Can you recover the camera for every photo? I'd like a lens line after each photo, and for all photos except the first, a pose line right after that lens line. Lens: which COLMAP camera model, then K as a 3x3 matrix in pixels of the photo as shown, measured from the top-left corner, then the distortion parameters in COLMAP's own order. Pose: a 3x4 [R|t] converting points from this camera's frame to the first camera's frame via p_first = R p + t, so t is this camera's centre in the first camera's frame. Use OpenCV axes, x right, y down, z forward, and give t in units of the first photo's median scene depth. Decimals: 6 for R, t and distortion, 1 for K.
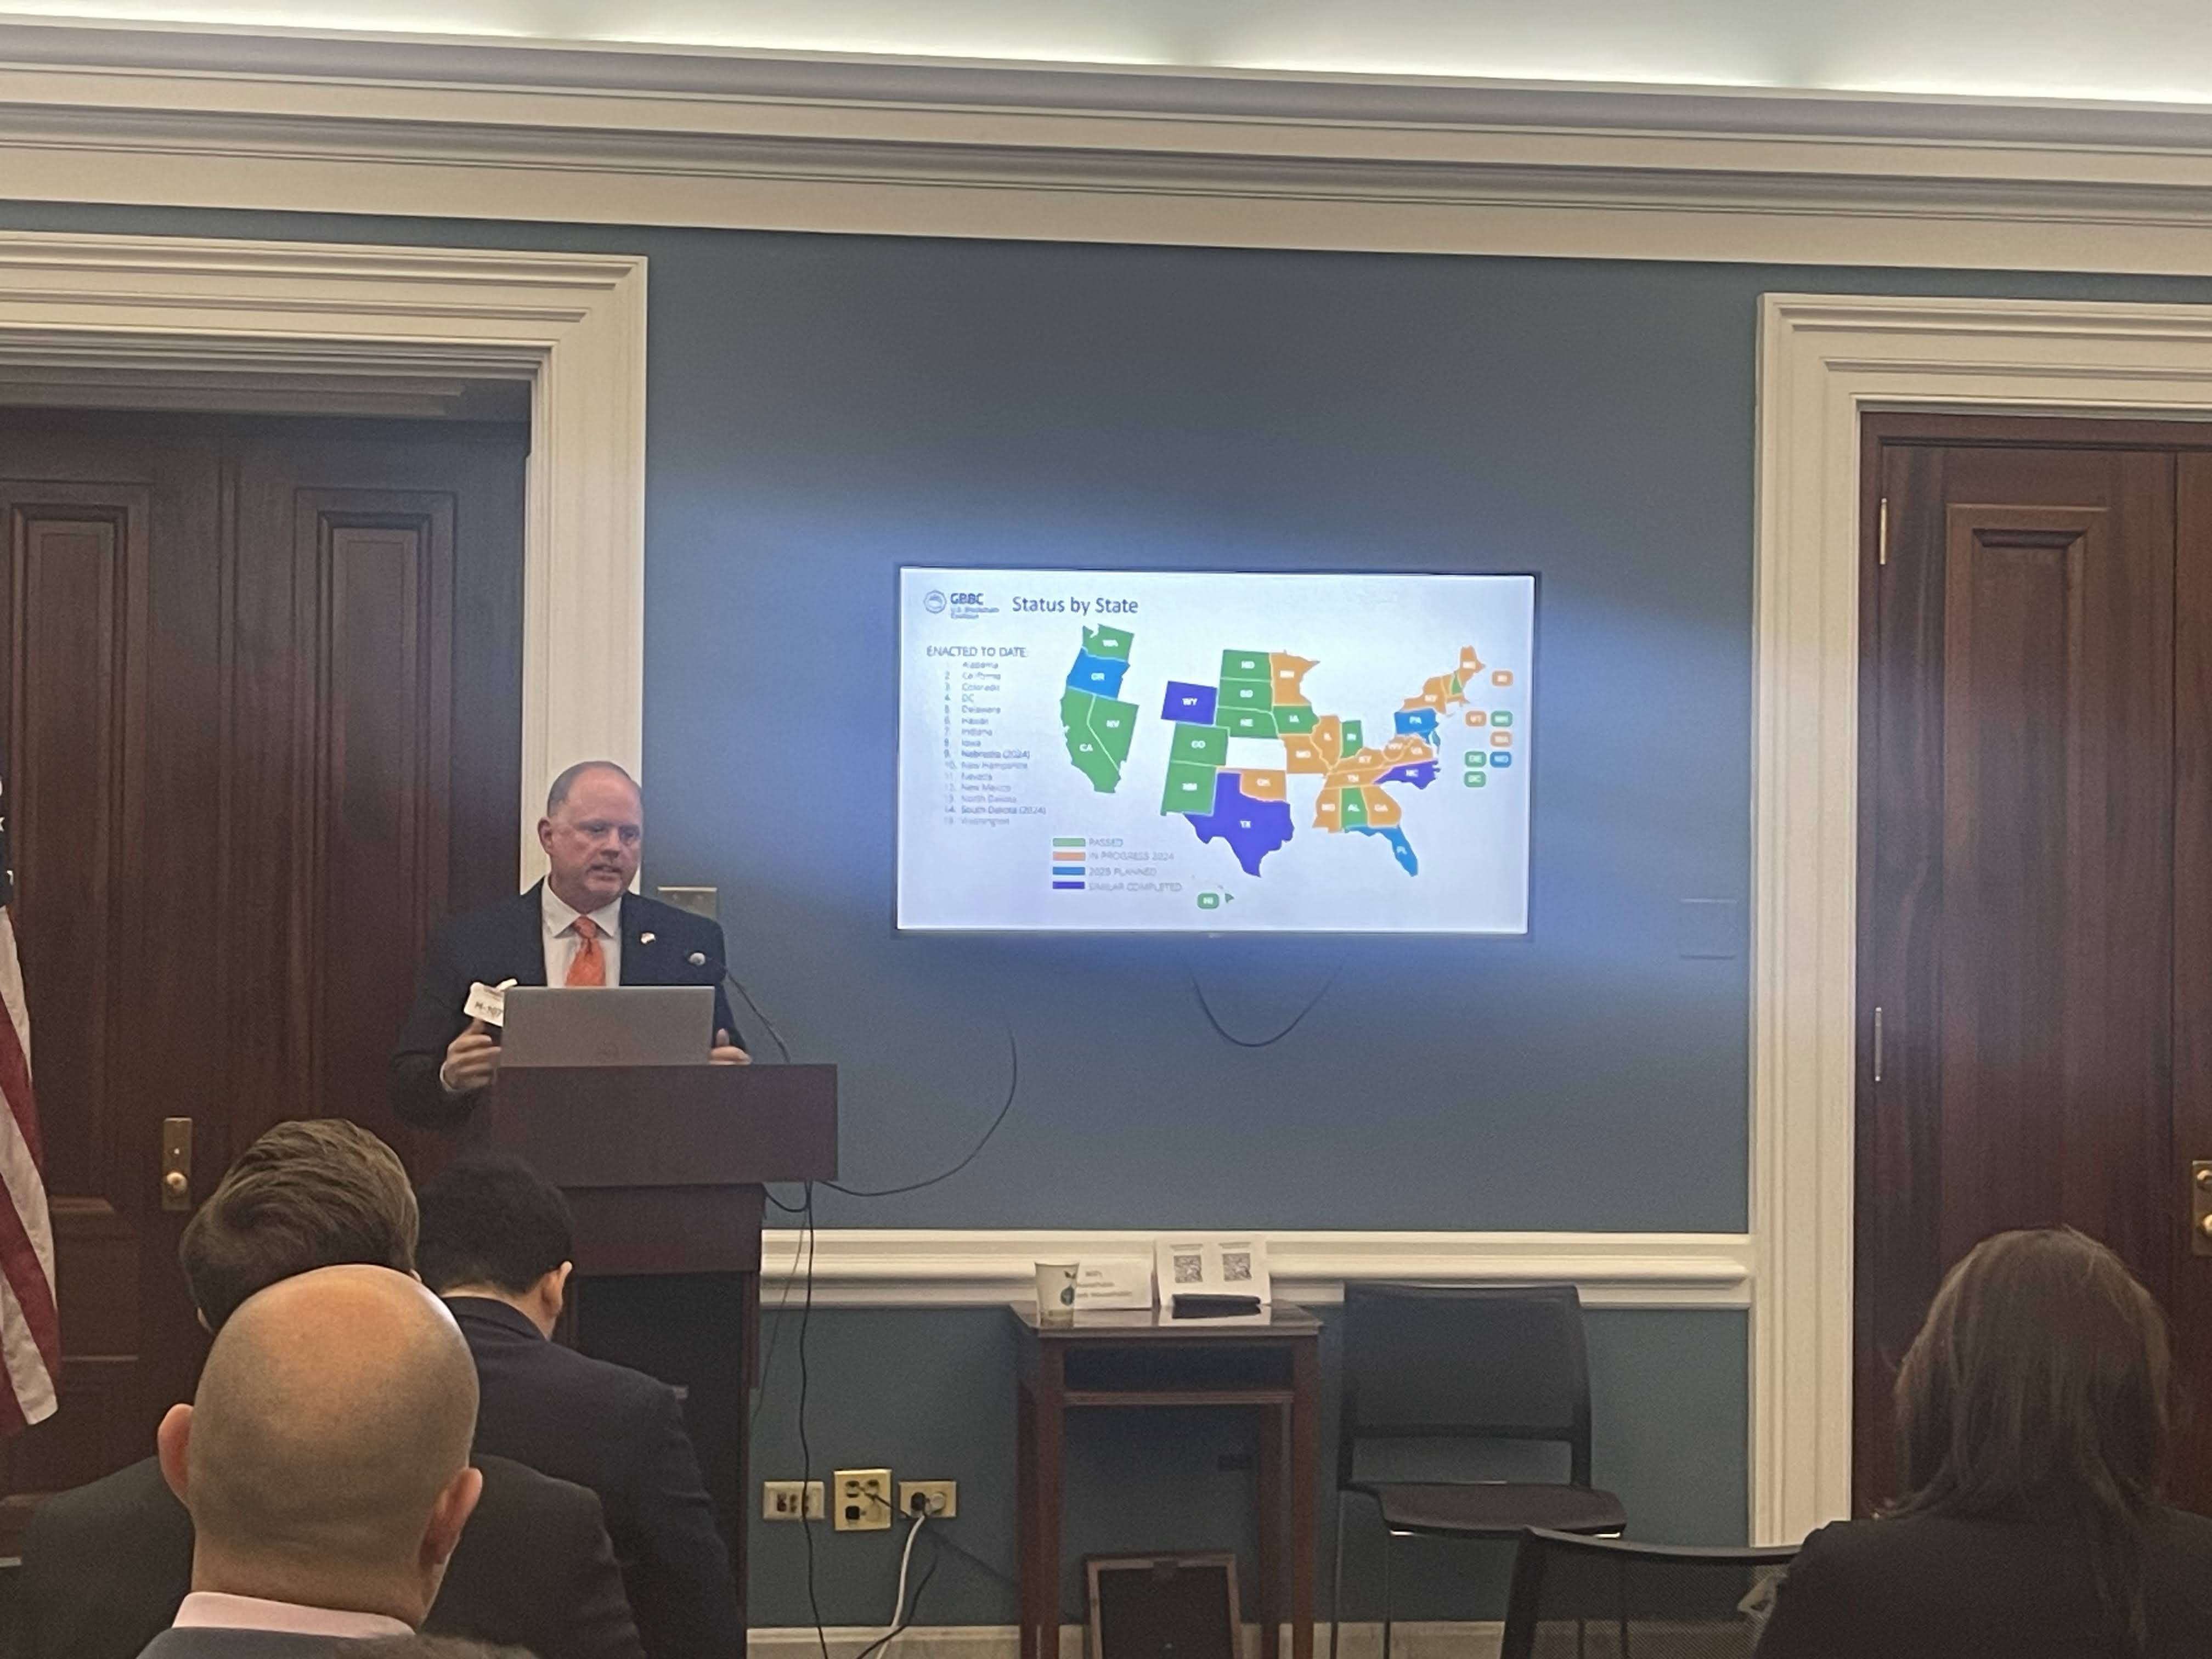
lens RADIAL K [[3651.8, 0, 1080.6], [0, 3651.8, 862.6], [0, 0, 1]] dist [0.078774, 0.000000]
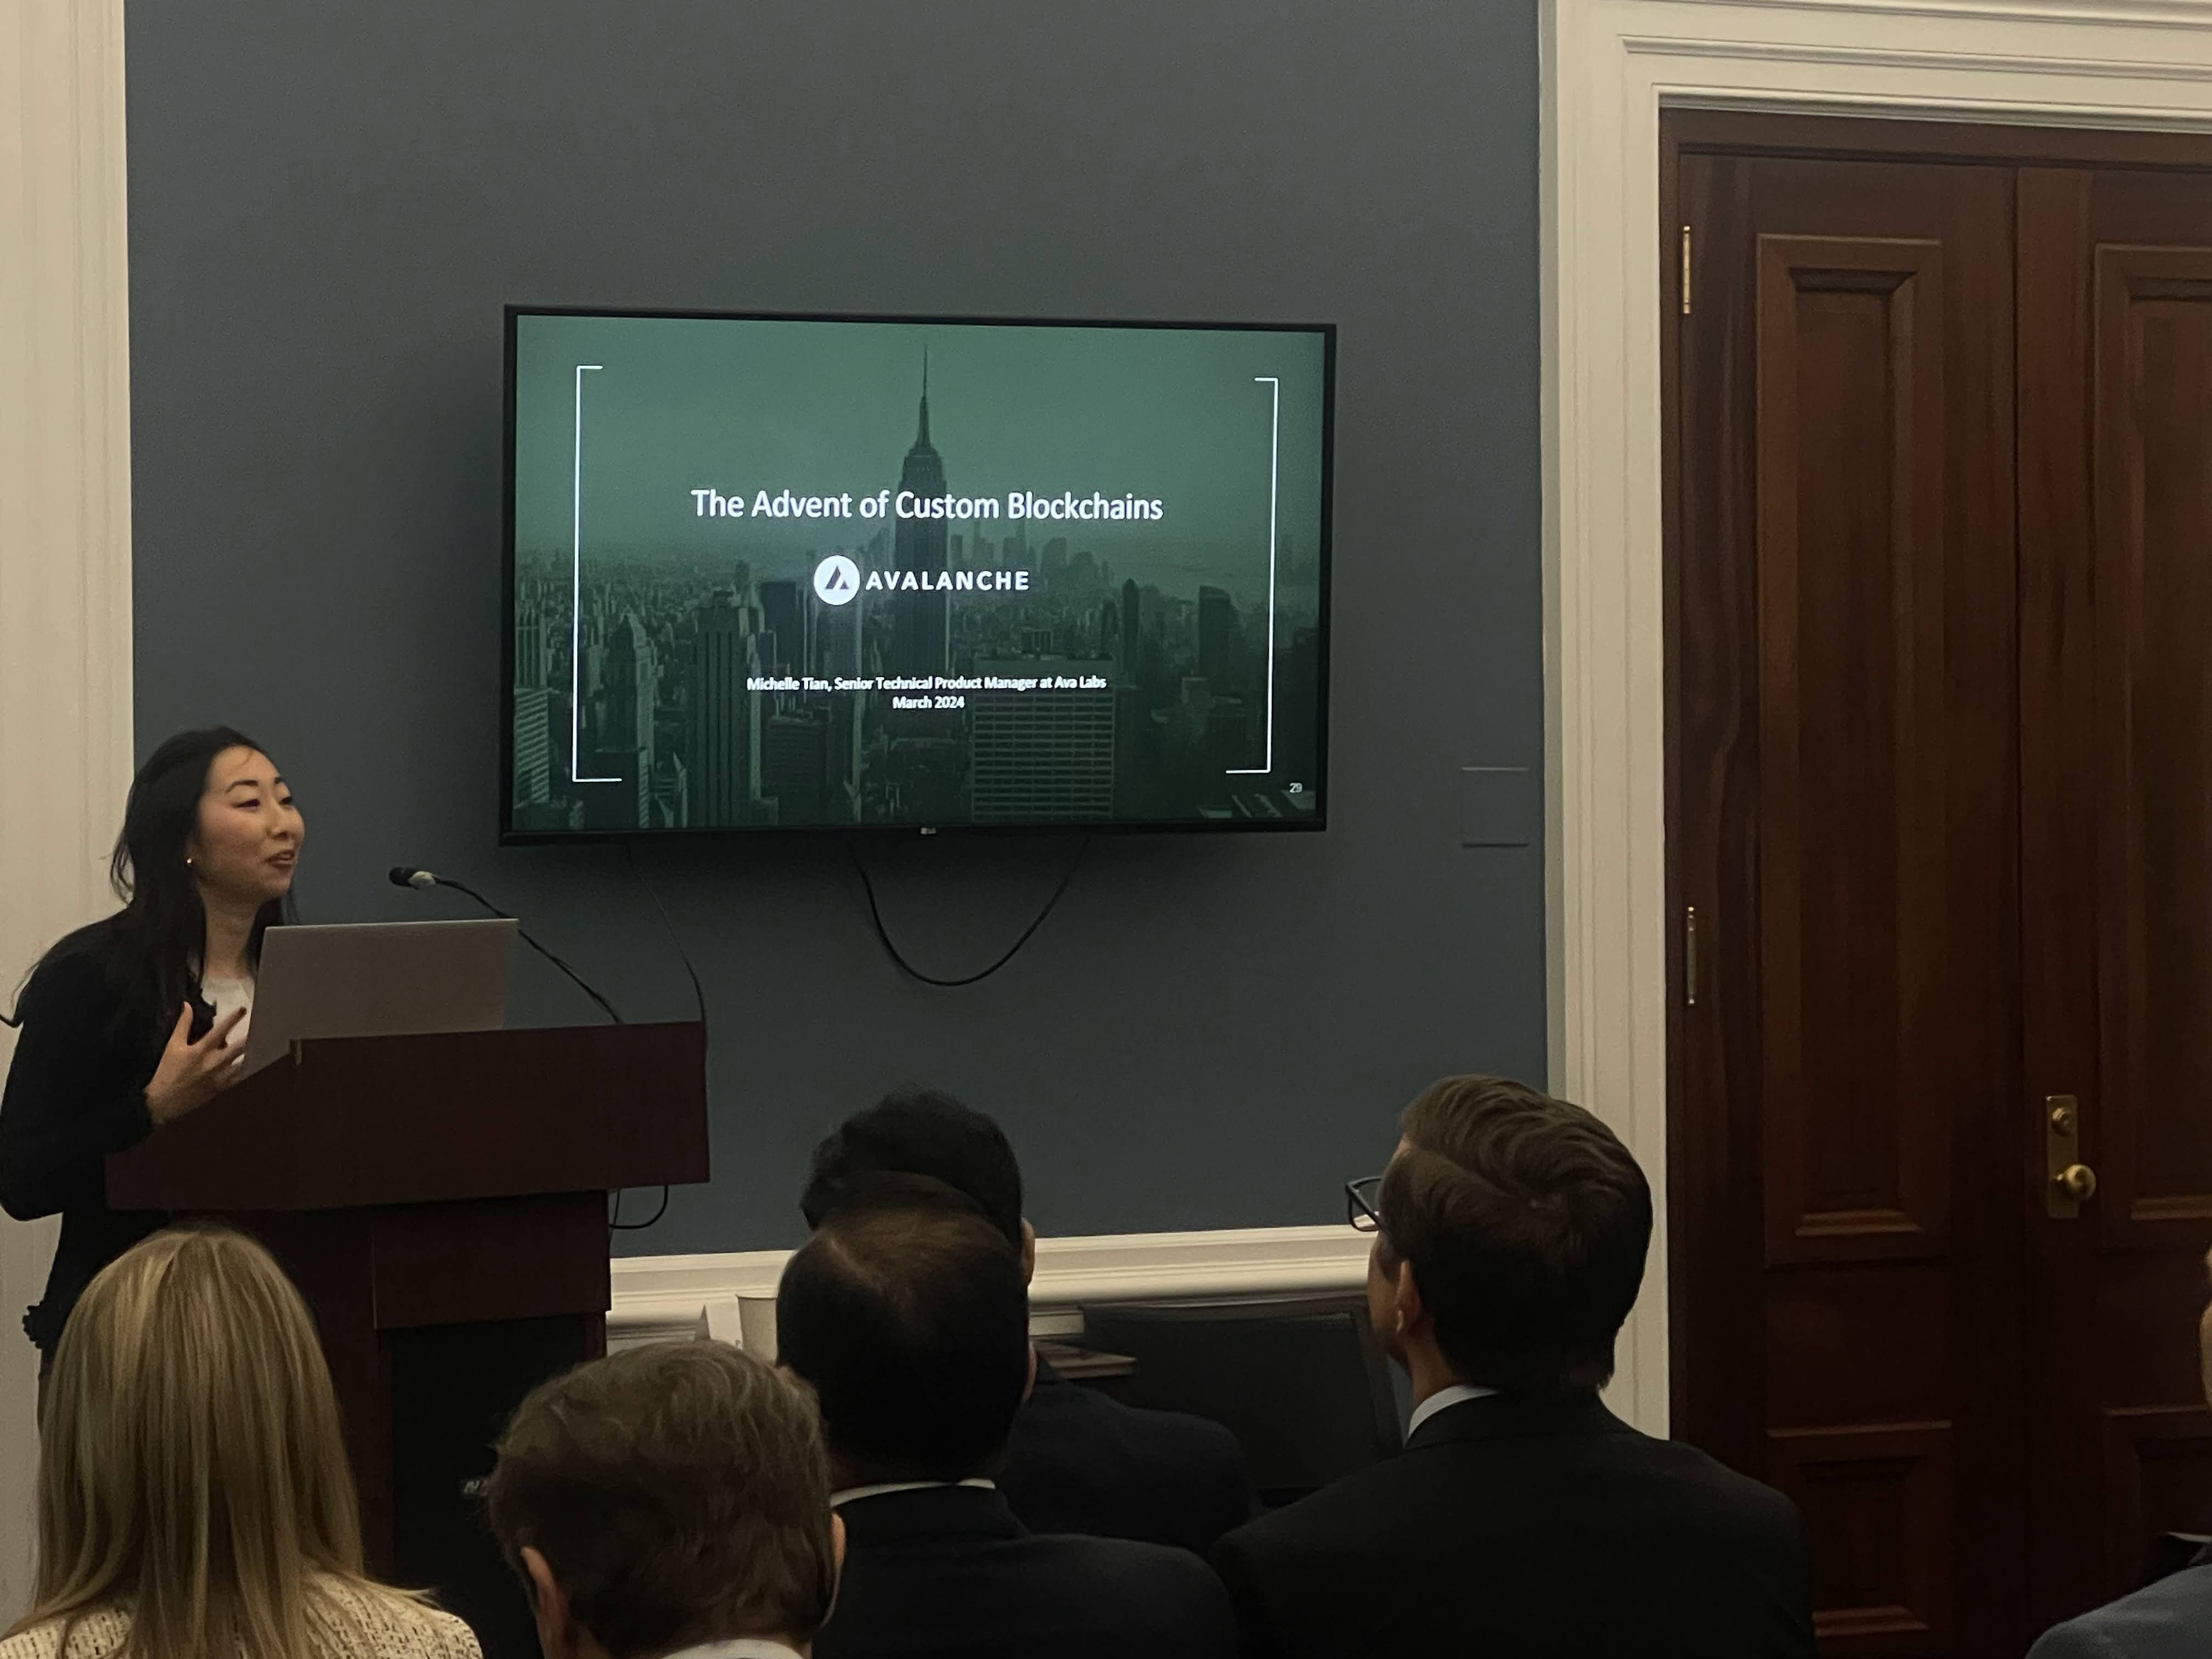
lens RADIAL K [[6265.6, 0, 1094.5], [0, 6265.6, 841.9], [0, 0, 1]] dist [0.169560, 0.000000]
pose [[0.933046, -0.022421, 0.359057, -0.371192], [0.012332, 0.999463, 0.030364, -0.014905], [-0.359545, -0.023904, 0.932821, -0.158863]]
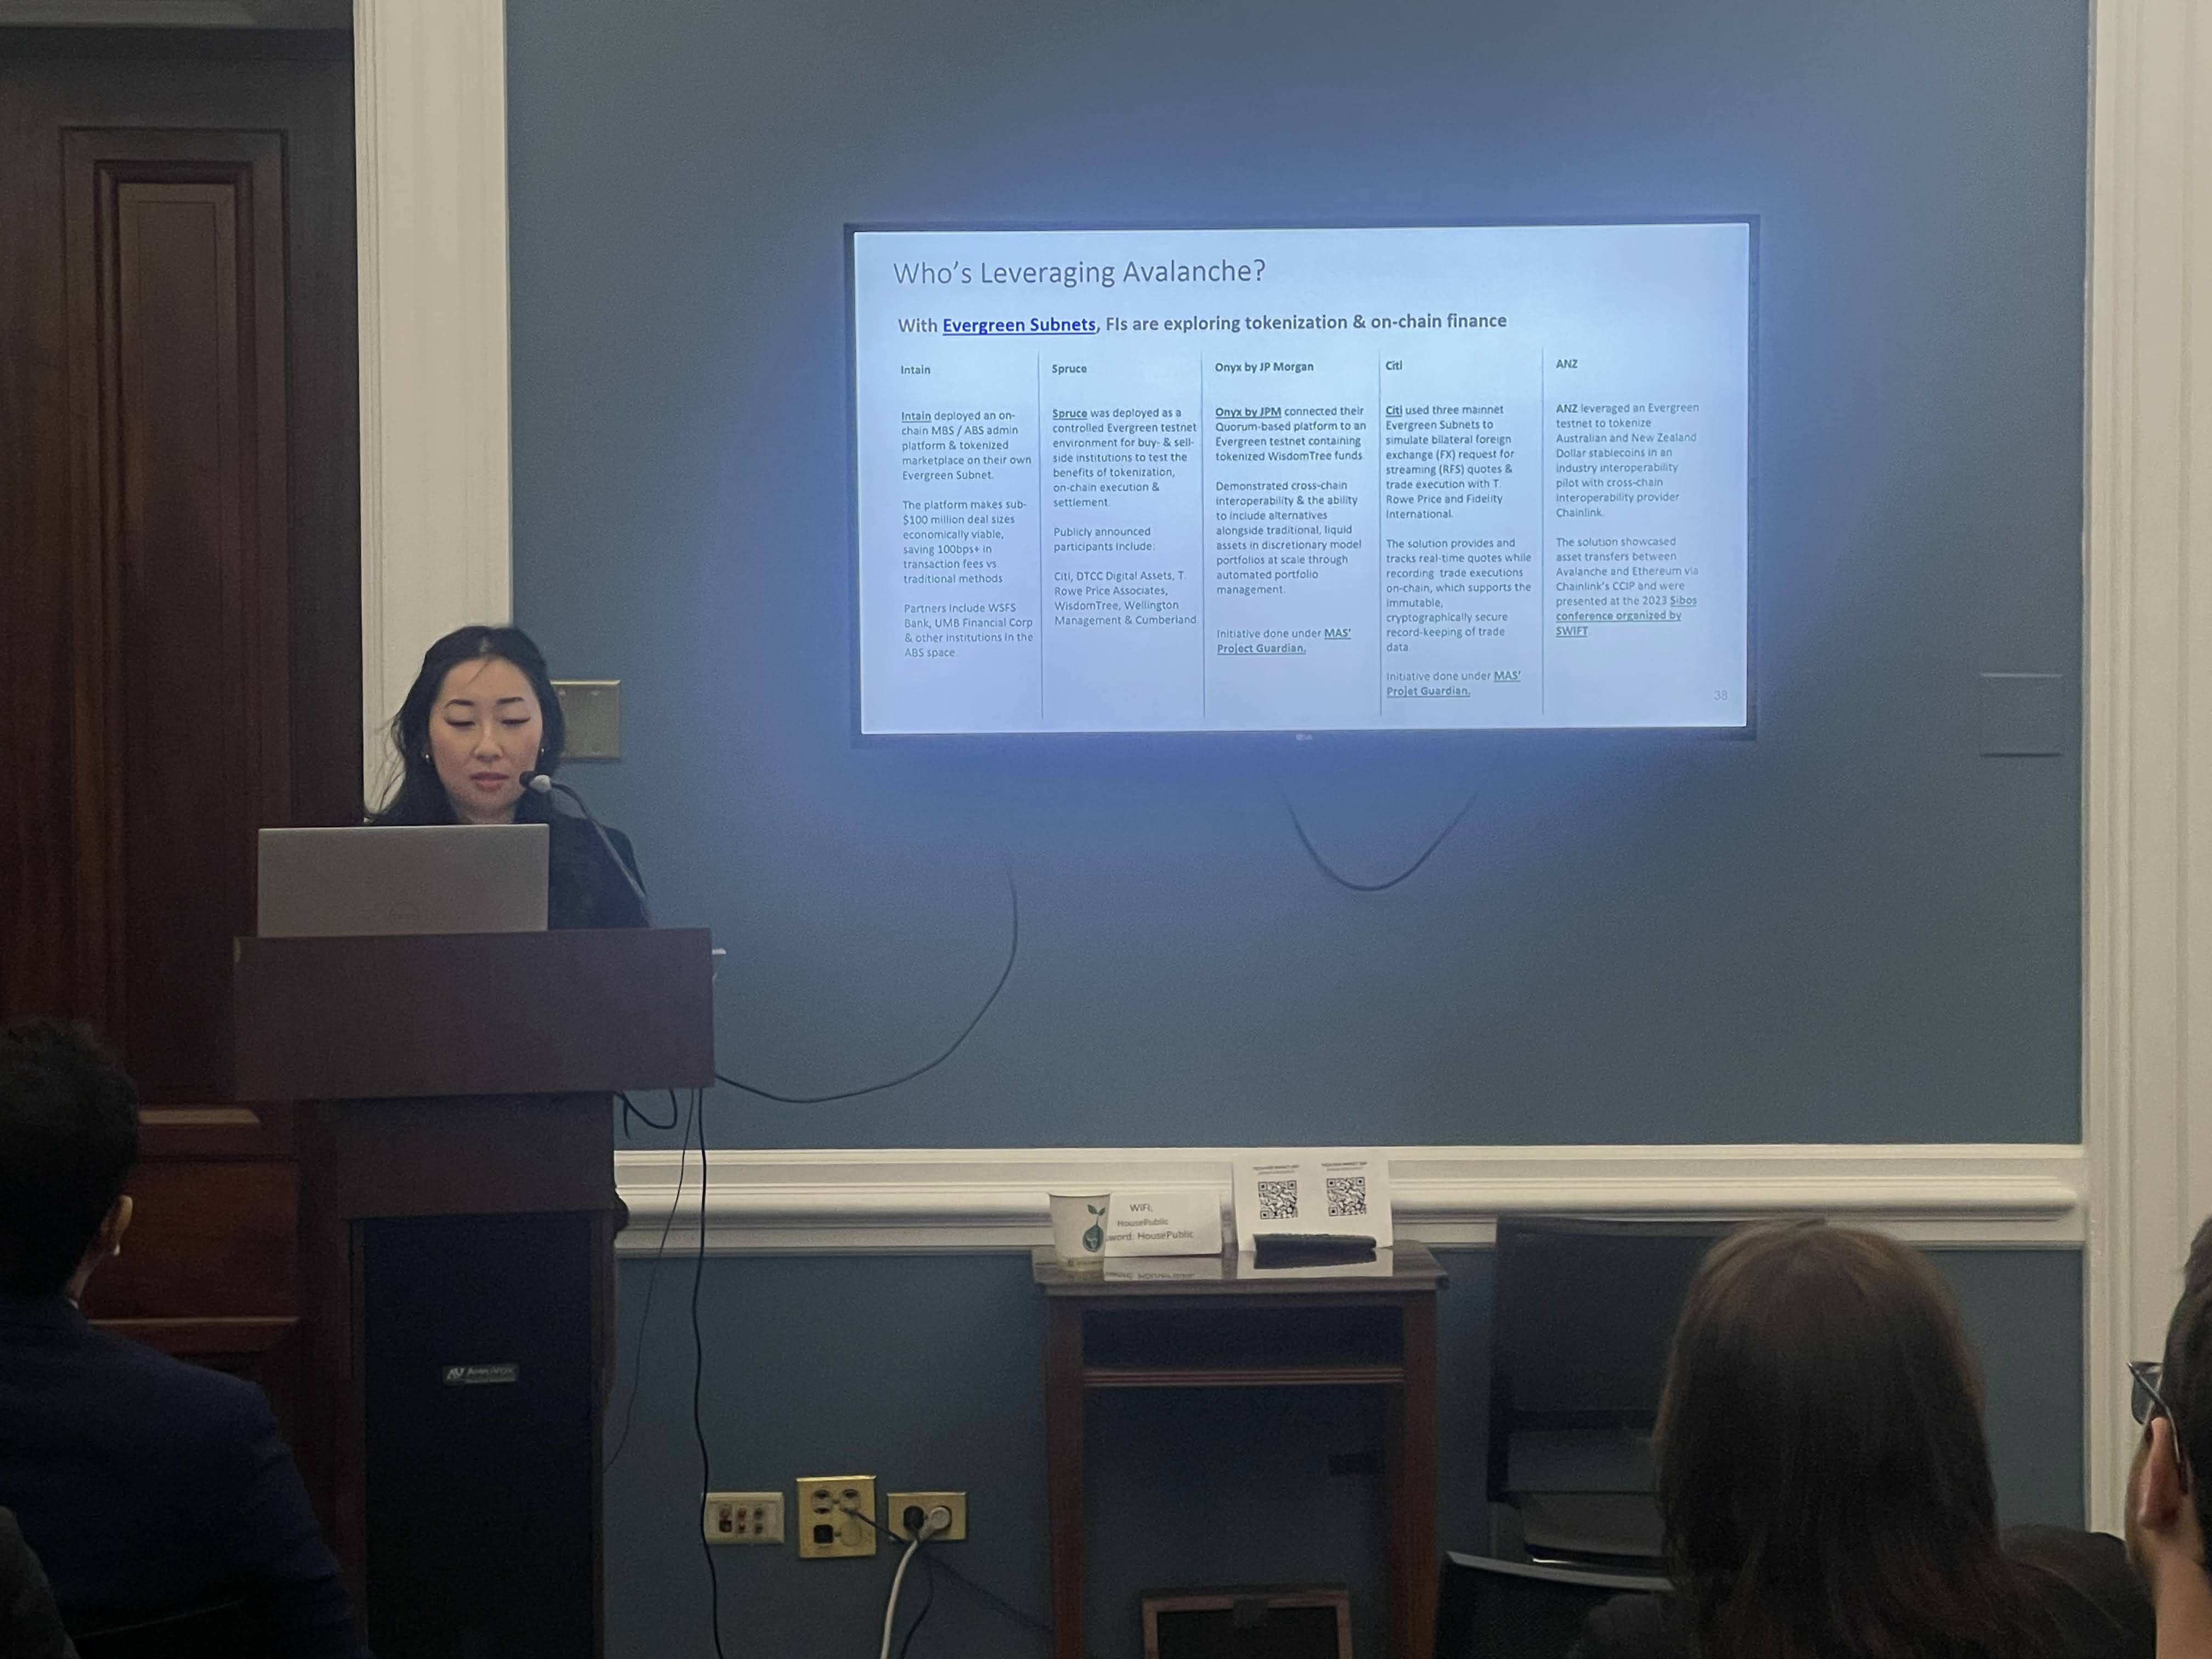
lens RADIAL K [[5393.4, 0, 1149.2], [0, 5393.4, 888.2], [0, 0, 1]] dist [0.164842, 0.000000]
pose [[0.996176, -0.011290, -0.086634, 0.097060], [0.016284, 0.998232, 0.057161, -0.011497], [0.085836, -0.058353, 0.994599, -0.059150]]
